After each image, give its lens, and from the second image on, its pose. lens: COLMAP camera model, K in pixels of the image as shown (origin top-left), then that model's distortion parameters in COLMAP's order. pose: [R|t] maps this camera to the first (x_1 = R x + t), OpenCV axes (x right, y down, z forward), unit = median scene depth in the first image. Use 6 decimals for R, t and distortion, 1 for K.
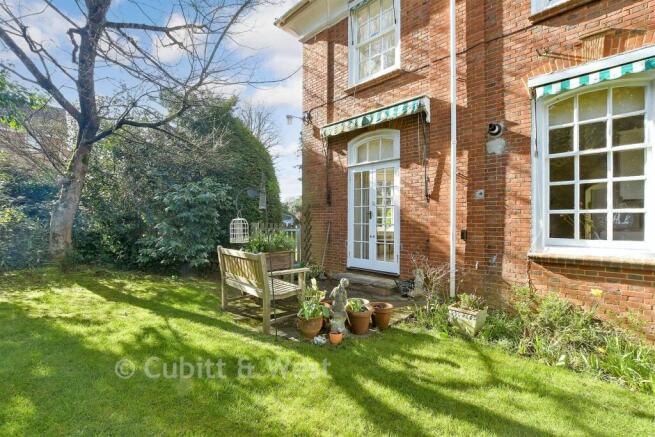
lens RADIAL K [[282.1, 0, 327.5], [0, 282.1, 218.5], [0, 0, 1]] dist [0.001276, 0.000159]
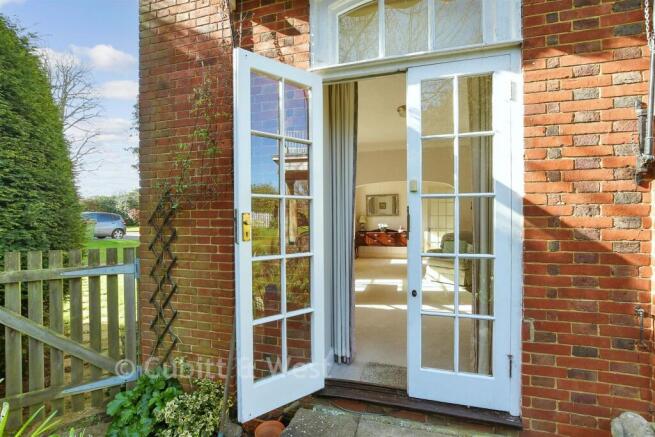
lens RADIAL K [[282.1, 0, 327.5], [0, 282.1, 218.5], [0, 0, 1]] dist [0.001276, 0.000159]
pose [[0.878052, -0.004307, 0.478545, -0.018894], [0.001062, 0.999975, 0.007051, -0.005586], [-0.478563, -0.005683, 0.878035, 0.209313]]
